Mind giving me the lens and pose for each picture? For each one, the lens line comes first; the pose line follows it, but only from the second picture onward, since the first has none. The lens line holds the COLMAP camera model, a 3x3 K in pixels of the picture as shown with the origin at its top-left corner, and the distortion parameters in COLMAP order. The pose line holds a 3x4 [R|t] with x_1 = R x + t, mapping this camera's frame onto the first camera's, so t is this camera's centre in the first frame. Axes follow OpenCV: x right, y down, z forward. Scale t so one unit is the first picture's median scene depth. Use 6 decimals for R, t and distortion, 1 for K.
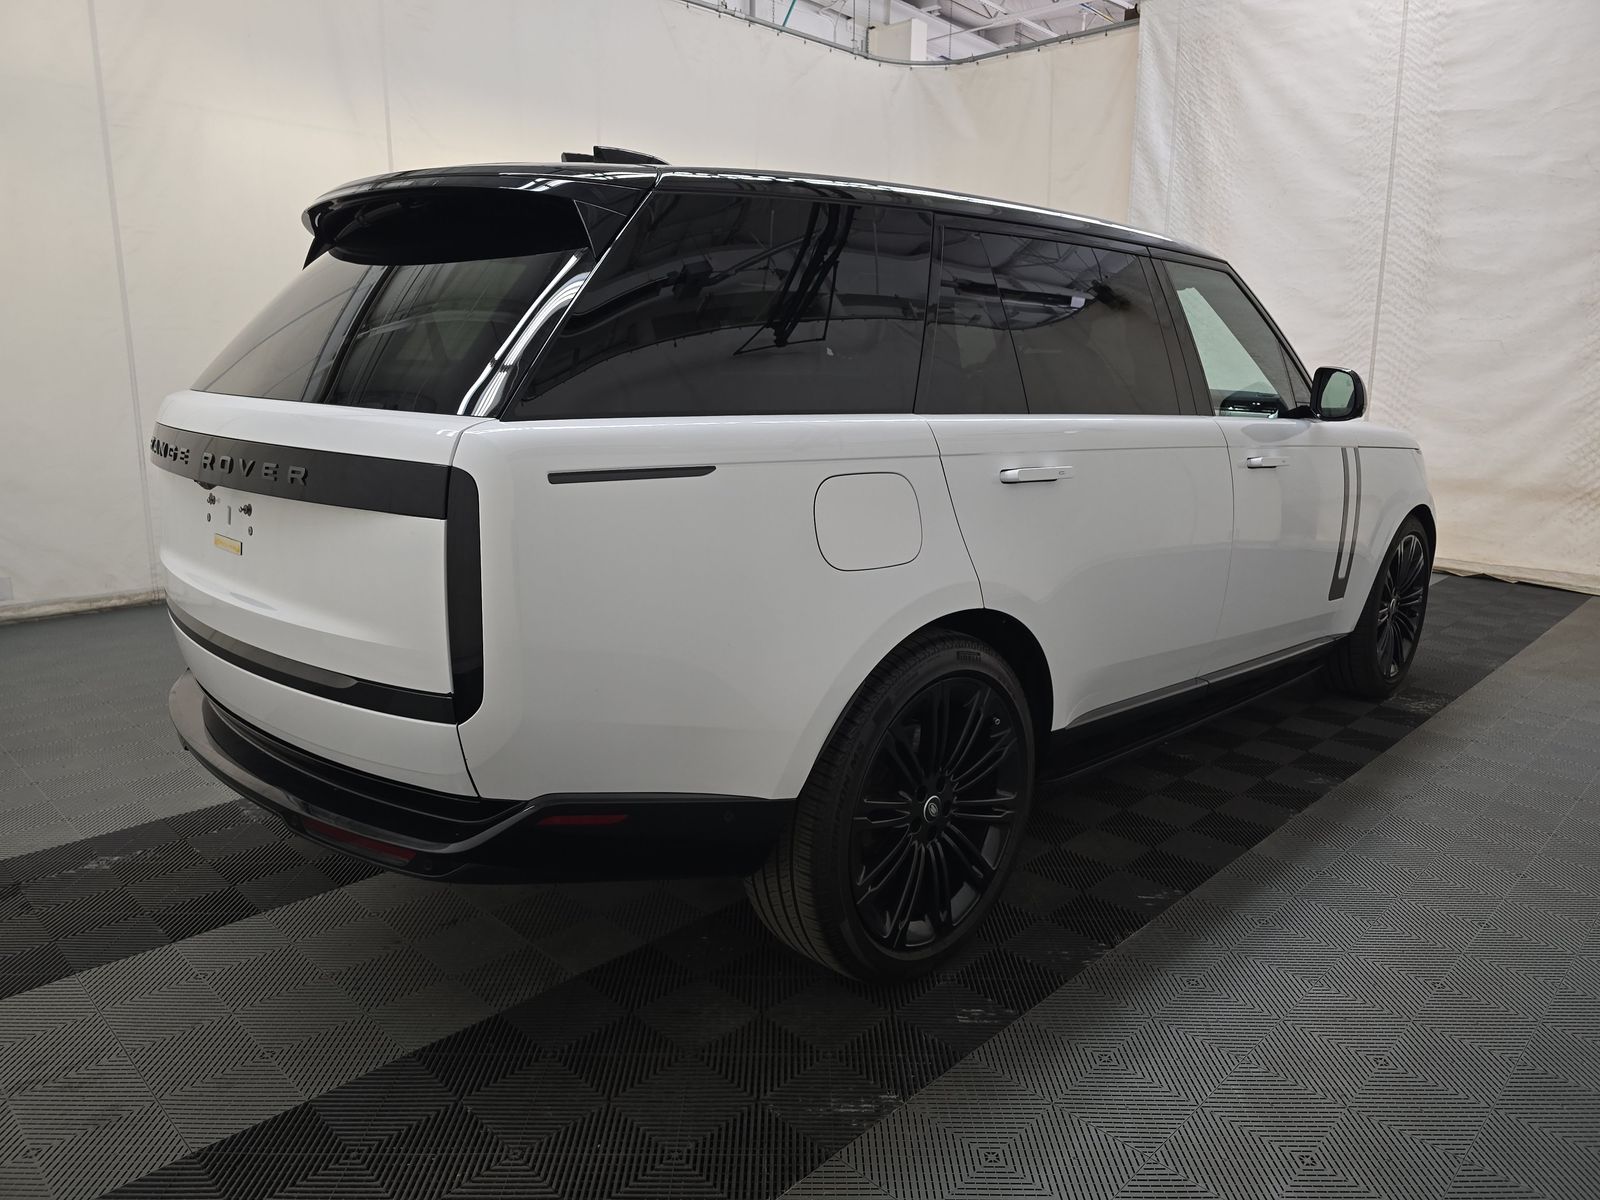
lens RADIAL K [[1074.8, 0, 800.0], [0, 1074.8, 596.0], [0, 0, 1]] dist [0.032423, -0.041131]
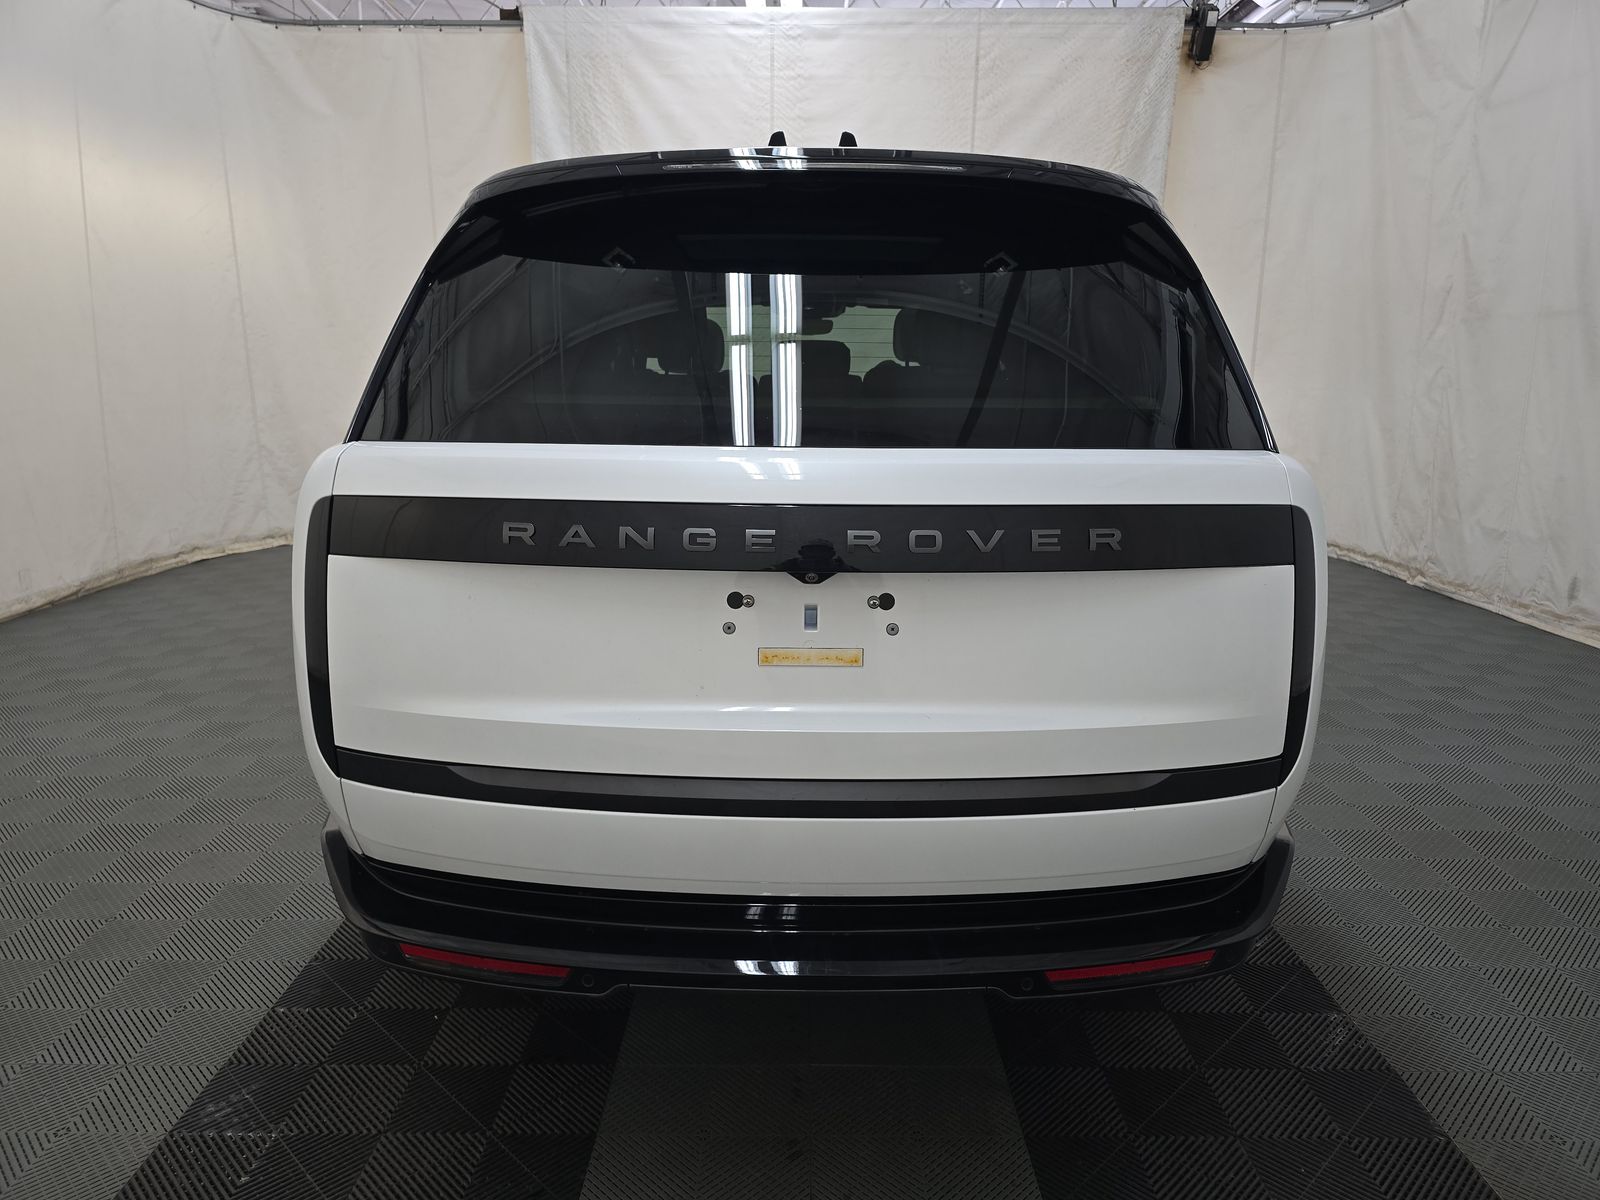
lens RADIAL K [[1074.8, 0, 800.0], [0, 1074.8, 596.0], [0, 0, 1]] dist [0.032423, -0.041131]
pose [[0.714637, -0.151408, 0.682912, -0.299436], [0.150758, 0.986687, 0.060996, -0.038953], [-0.683056, 0.059364, 0.727949, 0.149796]]
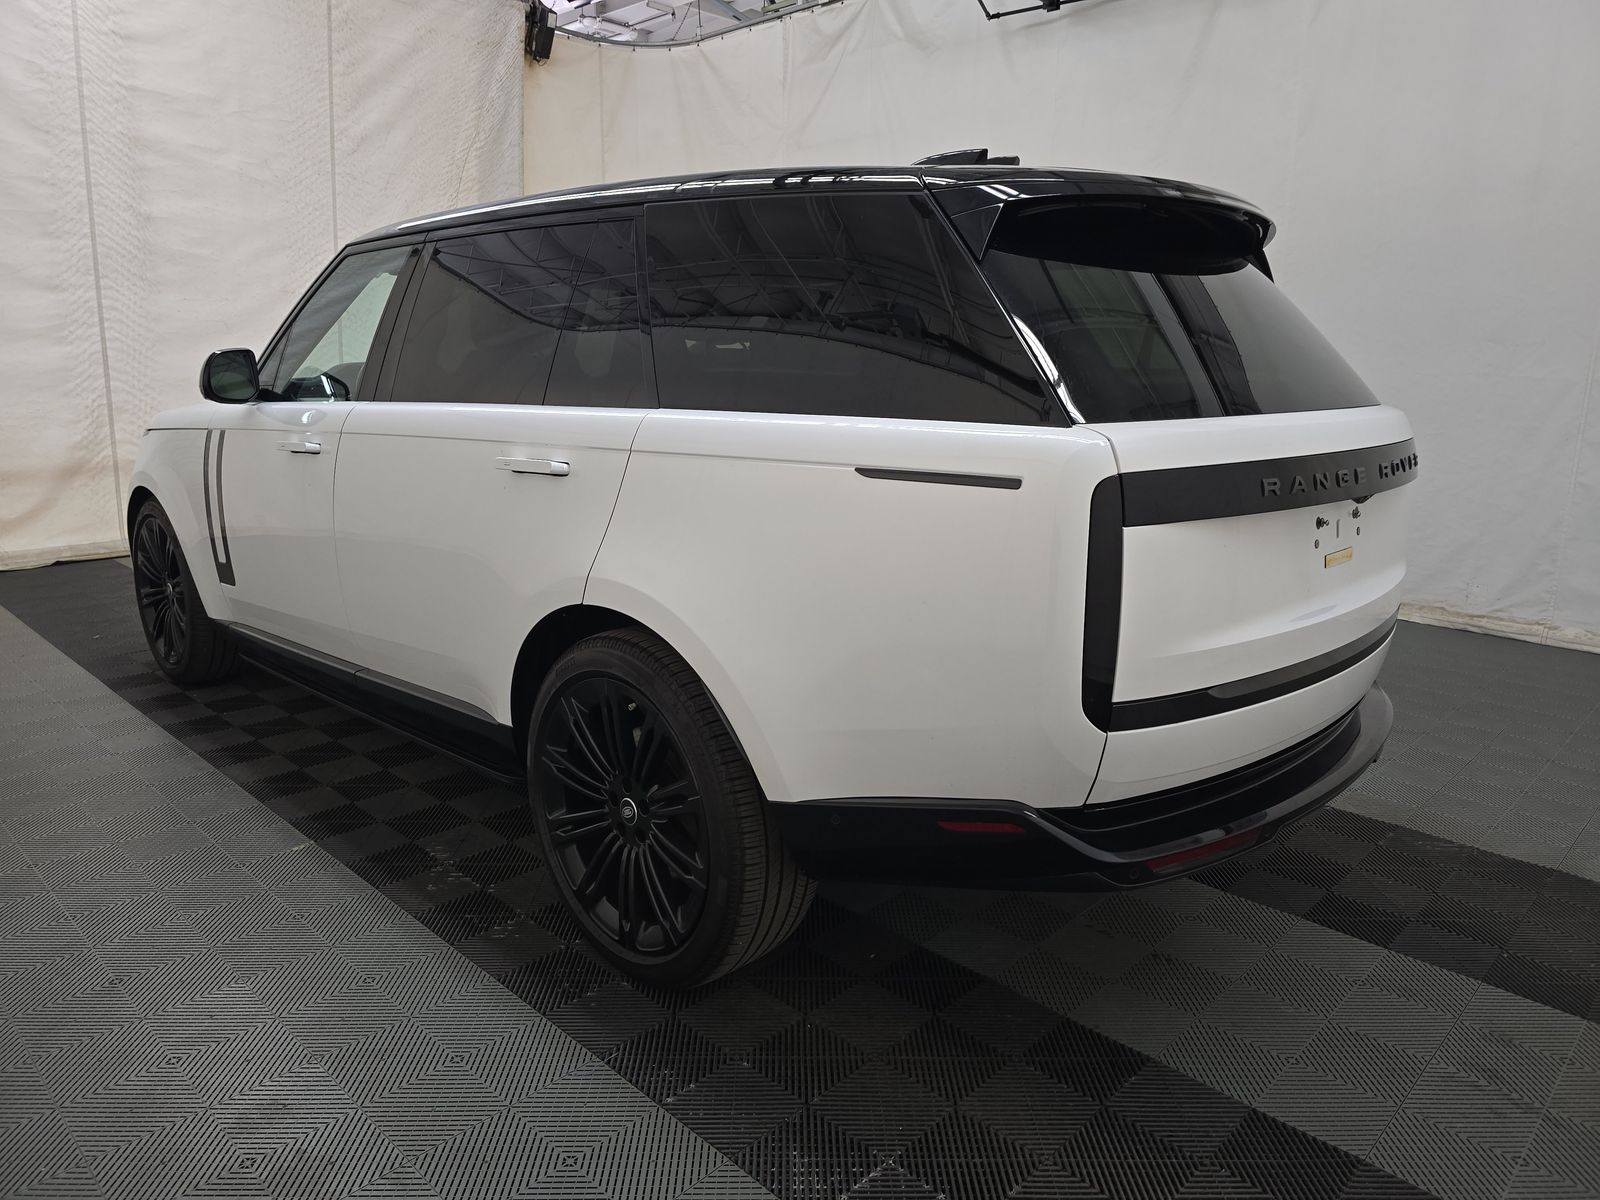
lens RADIAL K [[1074.8, 0, 800.0], [0, 1074.8, 596.0], [0, 0, 1]] dist [0.032423, -0.041131]
pose [[0.002369, -0.231342, 0.972870, -0.451049], [0.198750, 0.953573, 0.226269, -0.102548], [-0.980047, 0.192822, 0.048238, 0.427965]]
